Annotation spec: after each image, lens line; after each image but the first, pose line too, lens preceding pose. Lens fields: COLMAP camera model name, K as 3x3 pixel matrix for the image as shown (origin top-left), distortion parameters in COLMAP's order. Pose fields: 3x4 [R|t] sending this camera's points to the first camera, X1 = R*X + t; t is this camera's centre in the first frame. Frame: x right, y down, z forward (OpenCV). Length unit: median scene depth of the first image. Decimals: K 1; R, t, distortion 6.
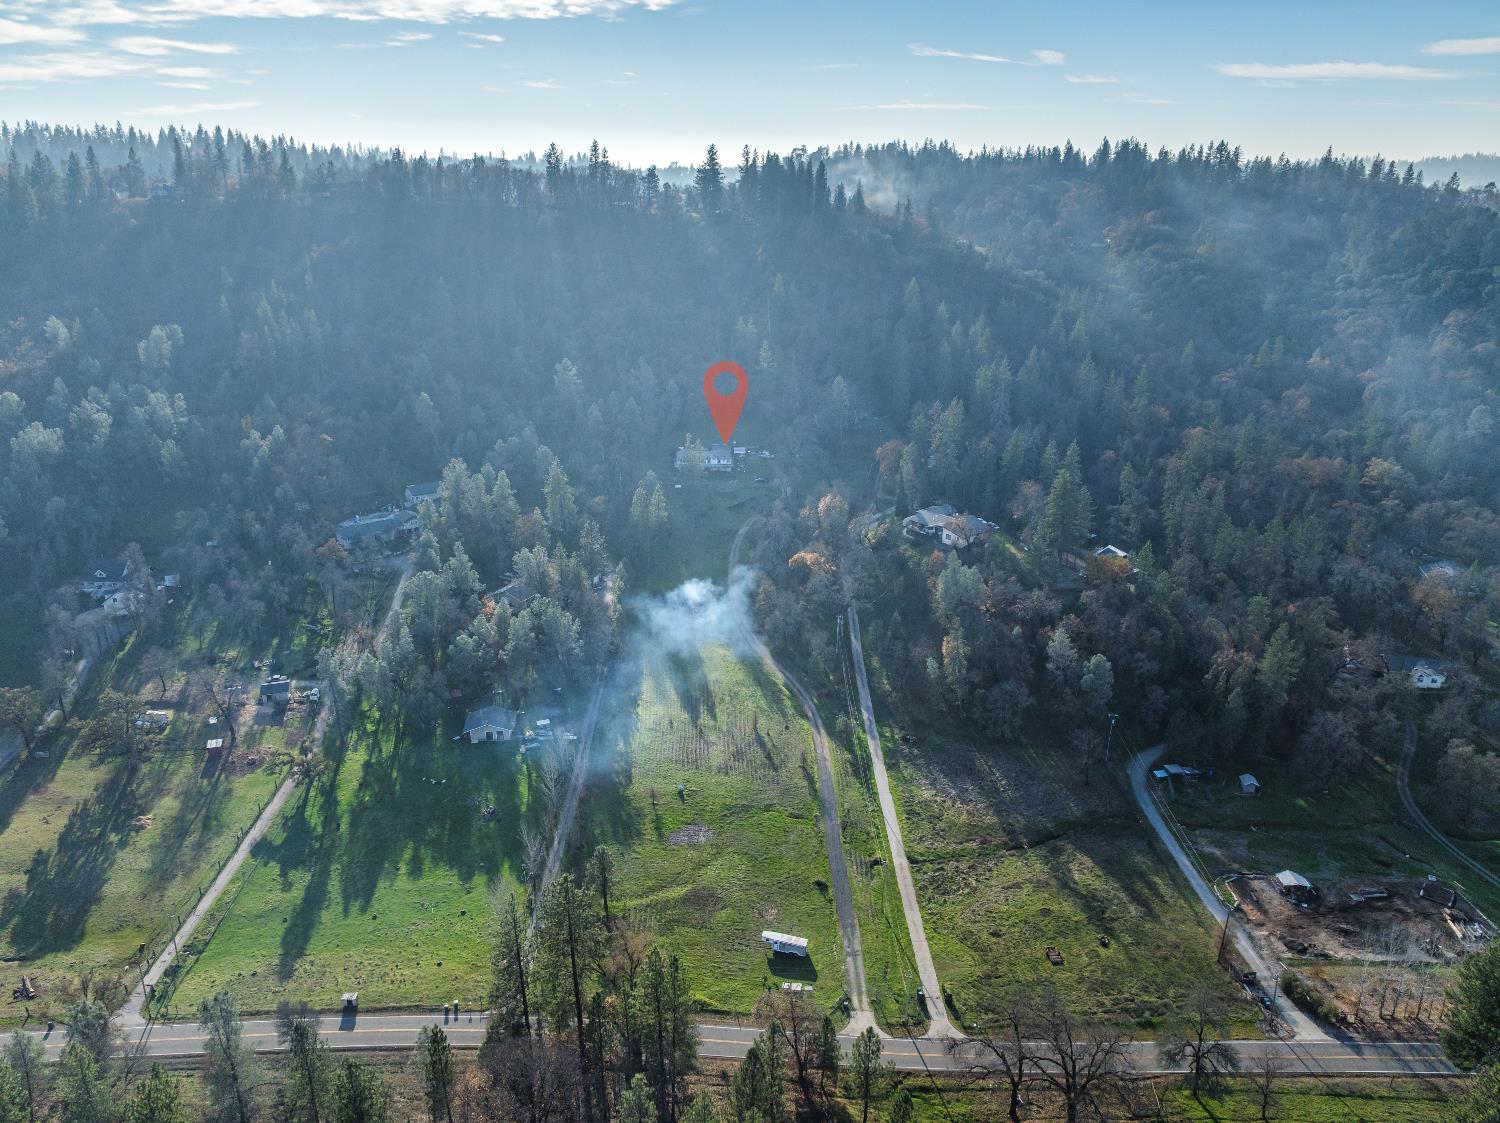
lens RADIAL K [[1042.2, 0, 750.0], [0, 1042.2, 561.5], [0, 0, 1]] dist [-0.034936, 0.038299]
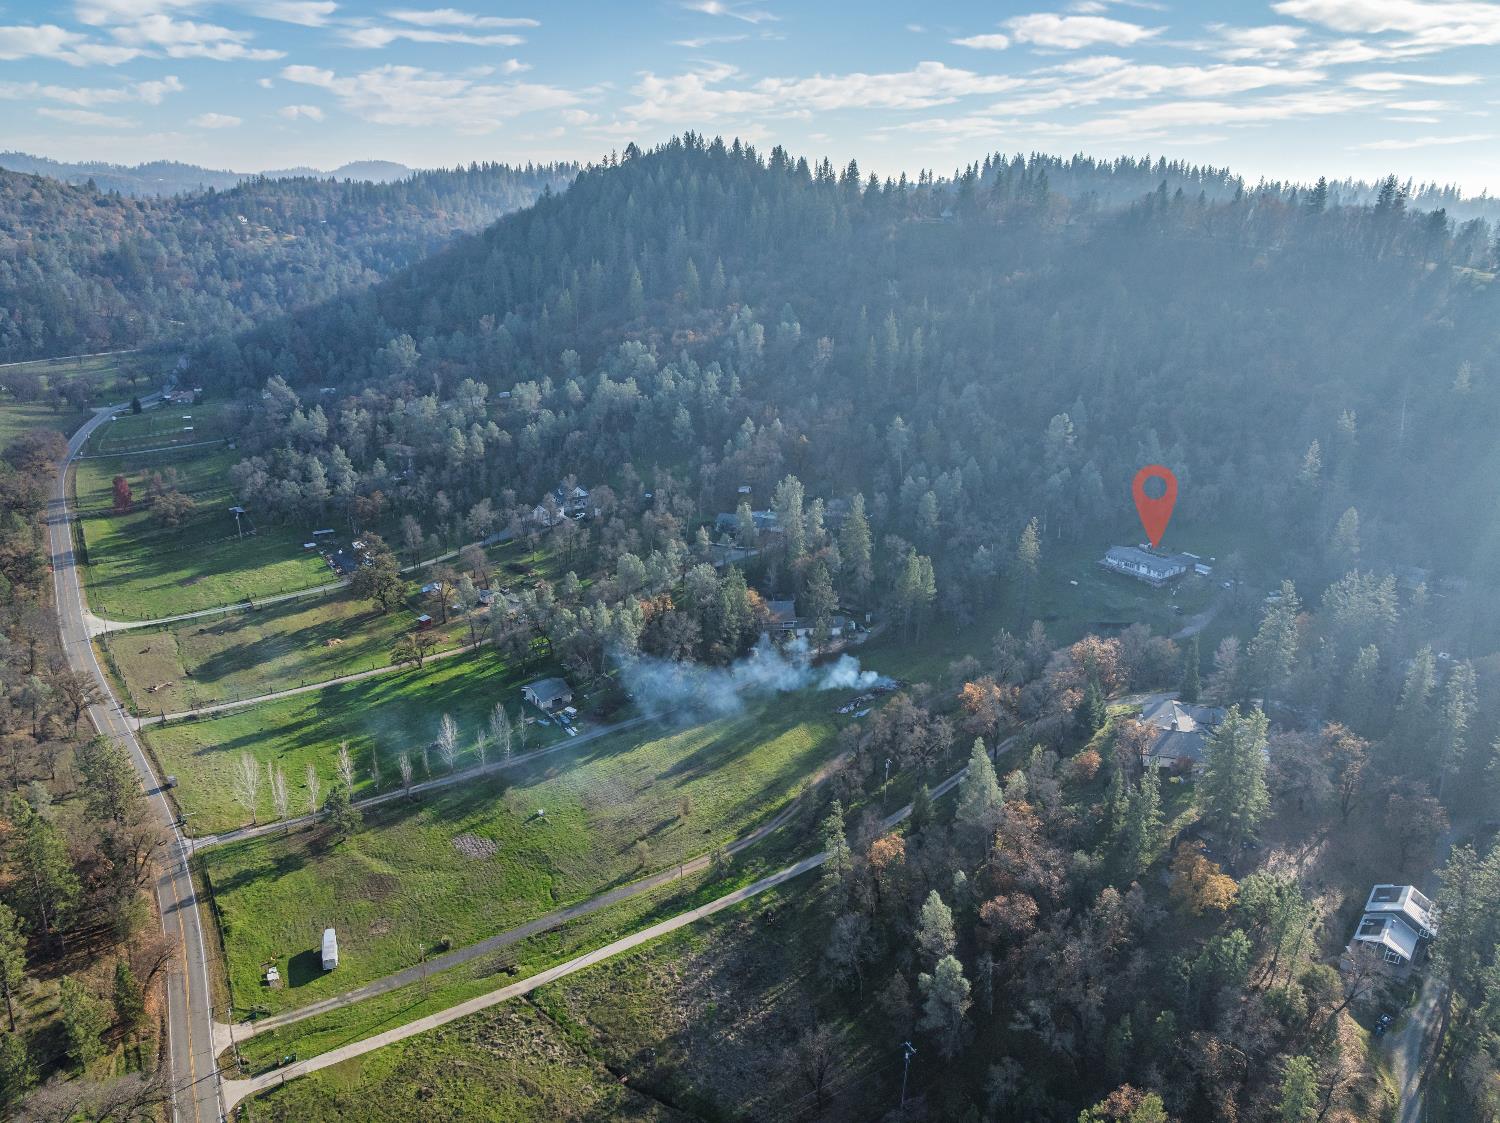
lens RADIAL K [[1074.9, 0, 747.2], [0, 1074.9, 553.2], [0, 0, 1]] dist [-0.040242, 0.003823]
pose [[0.545084, 0.278772, -0.790677, 0.780040], [-0.311551, 0.942916, 0.117667, -0.194765], [0.778344, 0.182198, 0.600820, 0.510547]]
